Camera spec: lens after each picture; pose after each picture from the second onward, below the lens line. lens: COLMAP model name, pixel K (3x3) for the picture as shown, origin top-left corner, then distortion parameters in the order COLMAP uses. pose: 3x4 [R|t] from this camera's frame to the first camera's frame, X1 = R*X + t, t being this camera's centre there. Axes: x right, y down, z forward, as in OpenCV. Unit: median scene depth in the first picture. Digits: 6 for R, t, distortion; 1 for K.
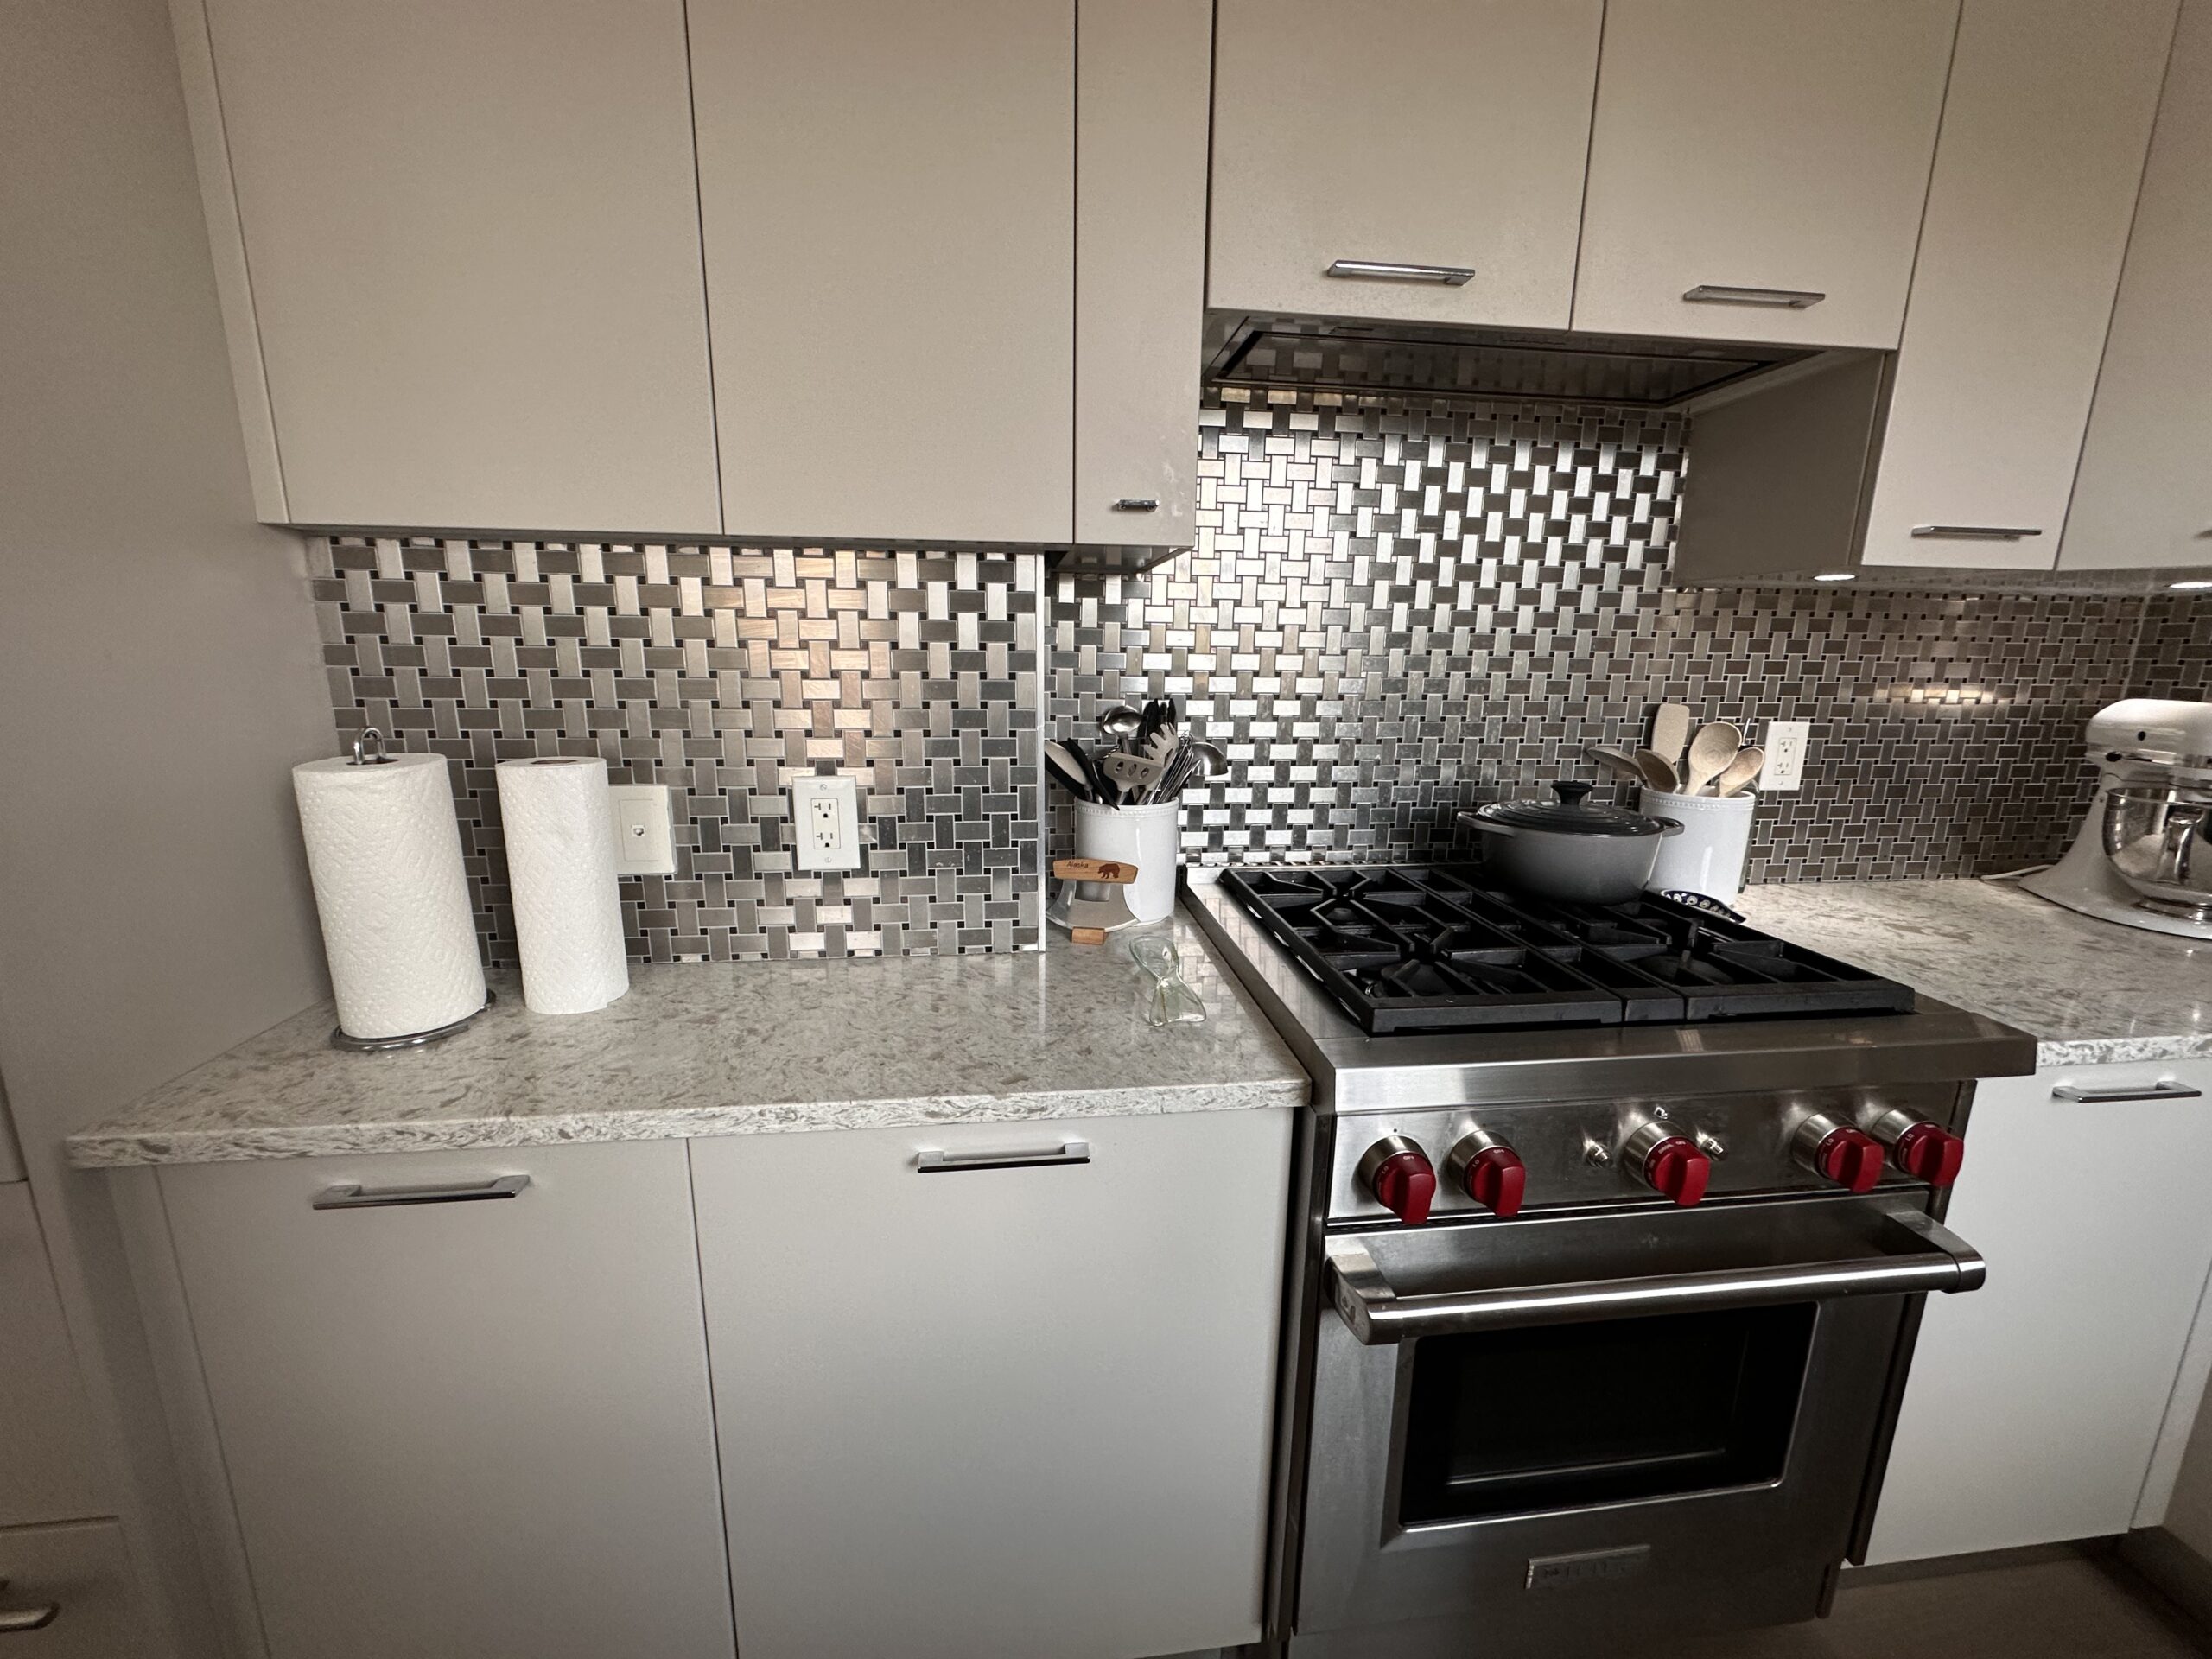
lens RADIAL K [[878.2, 0, 1106.8], [0, 878.2, 831.4], [0, 0, 1]] dist [0.000256, 0.000853]
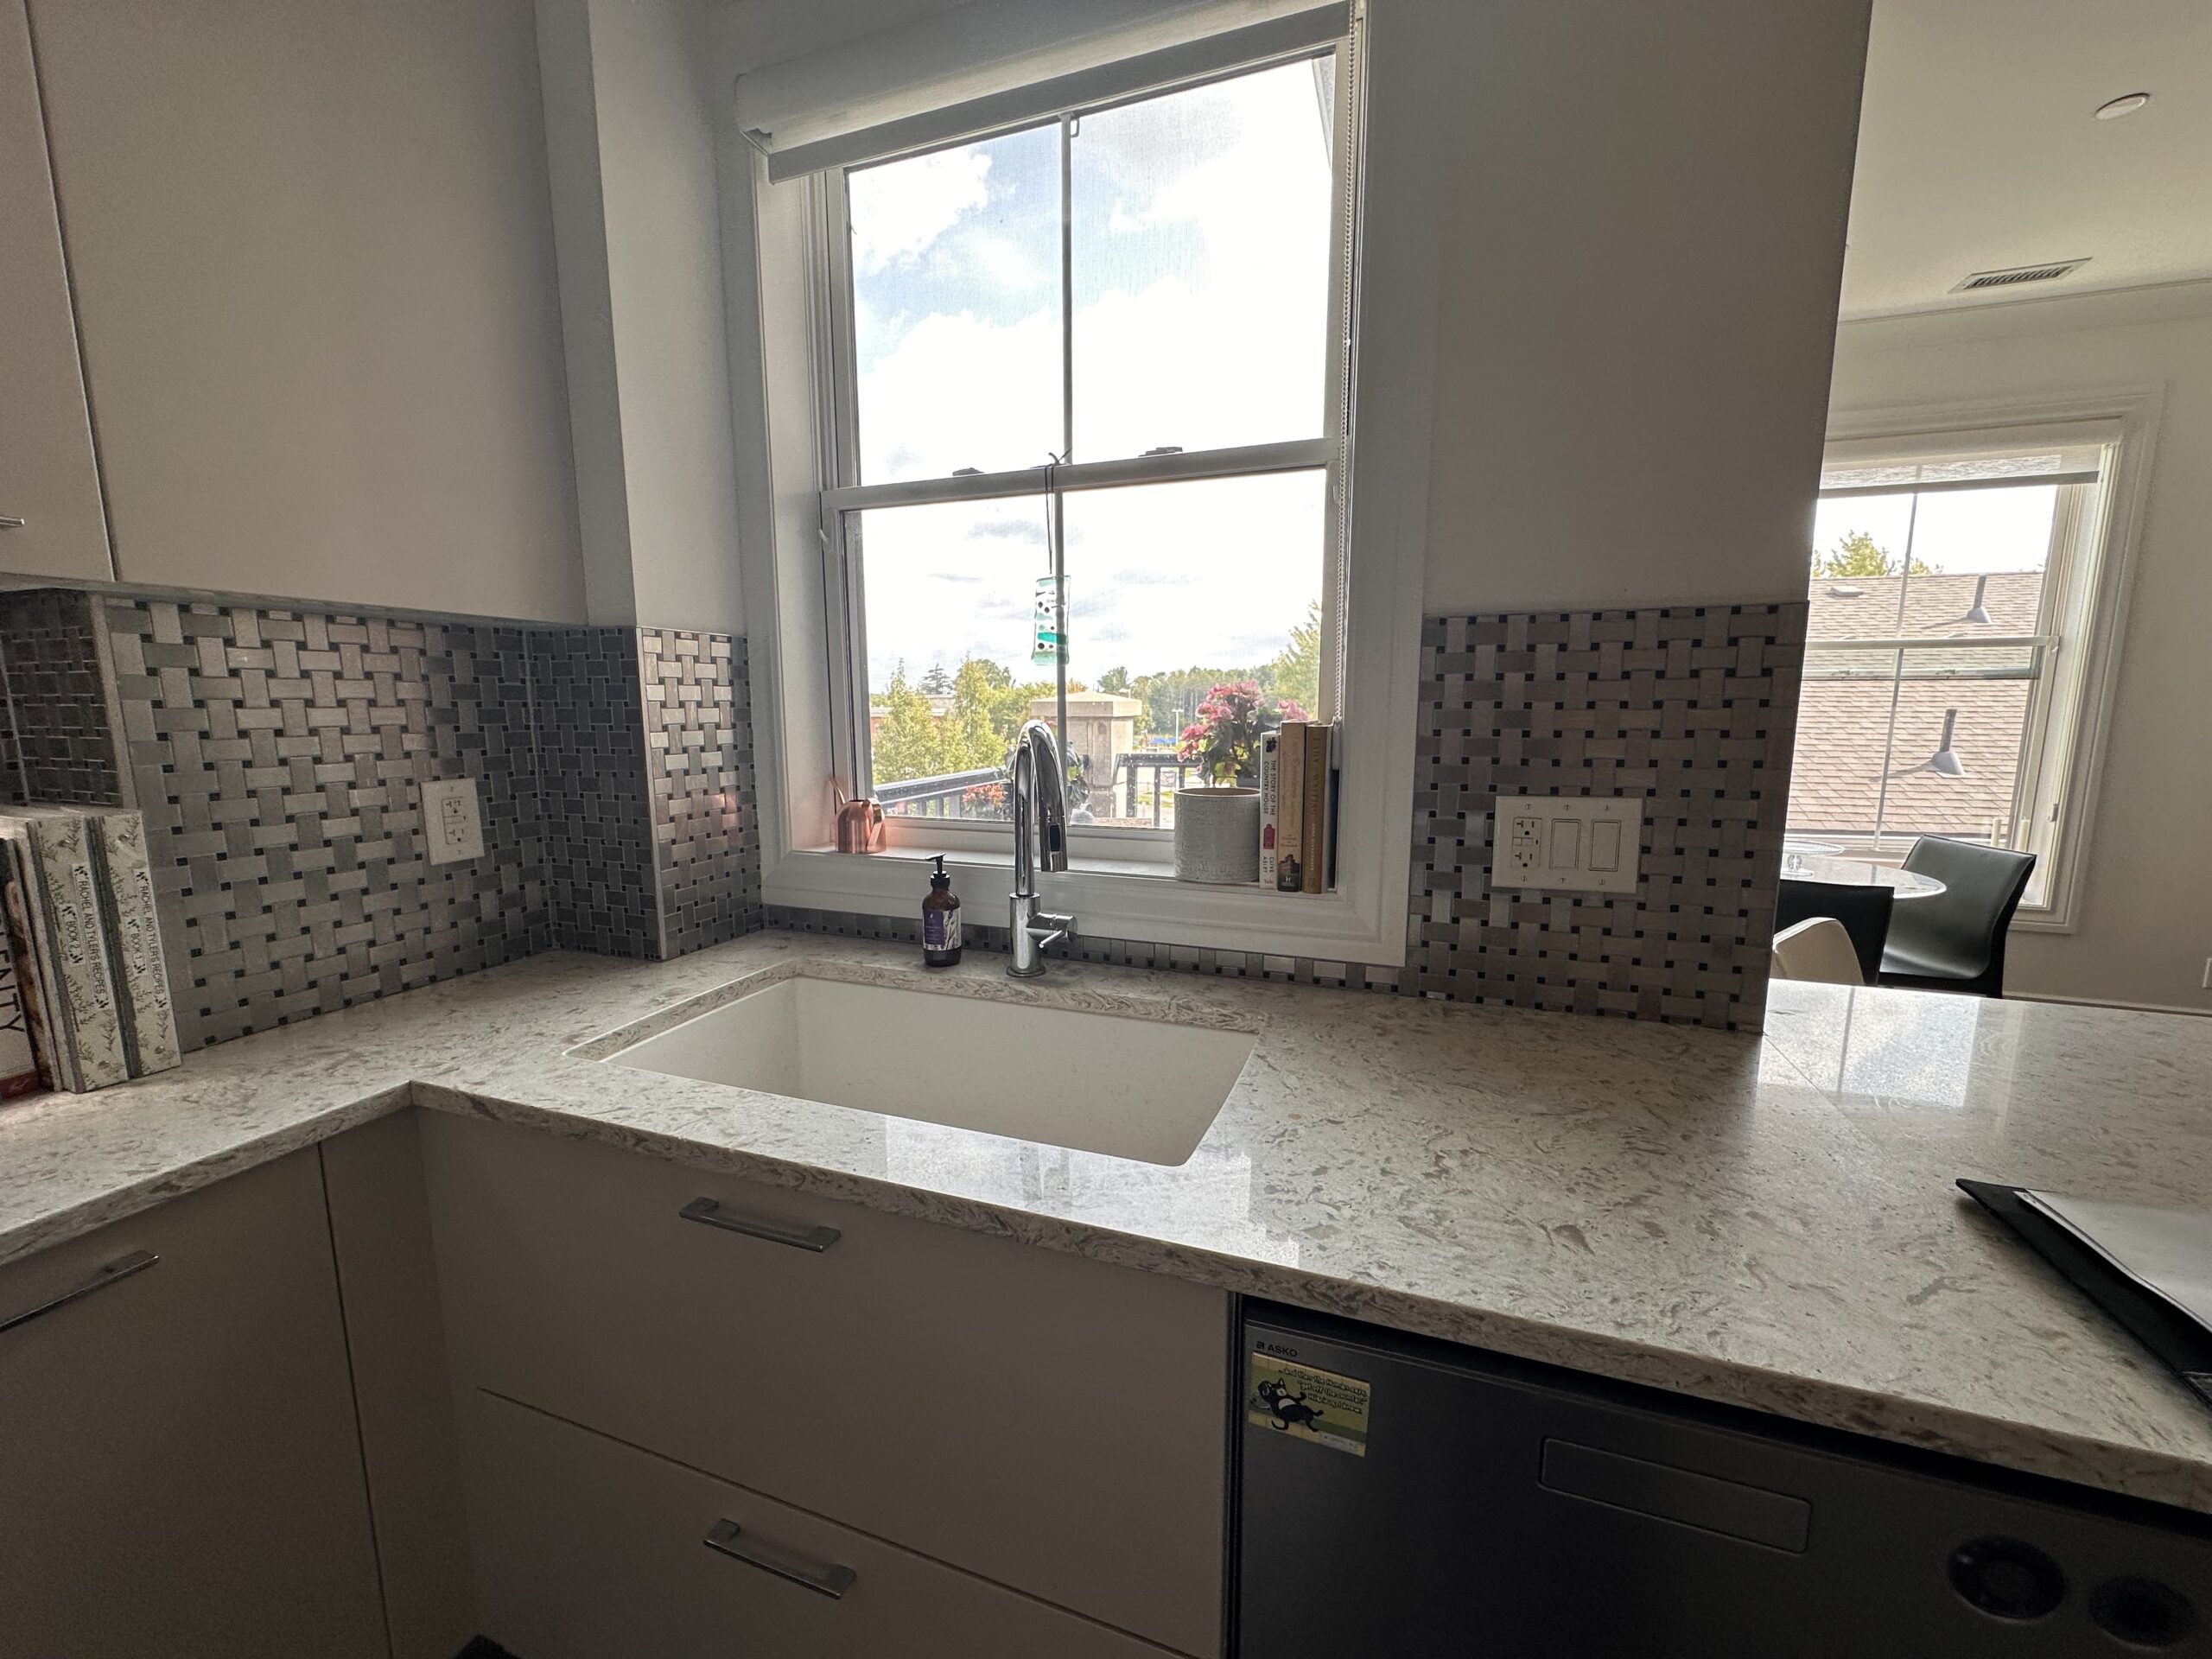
lens RADIAL K [[878.2, 0, 1103.1], [0, 878.2, 825.7], [0, 0, 1]] dist [0.000256, 0.000853]
pose [[0.452780, -0.143855, 0.879941, -0.907508], [0.197809, 0.978512, 0.058185, 0.062577], [-0.869403, 0.147715, 0.471507, -0.326285]]
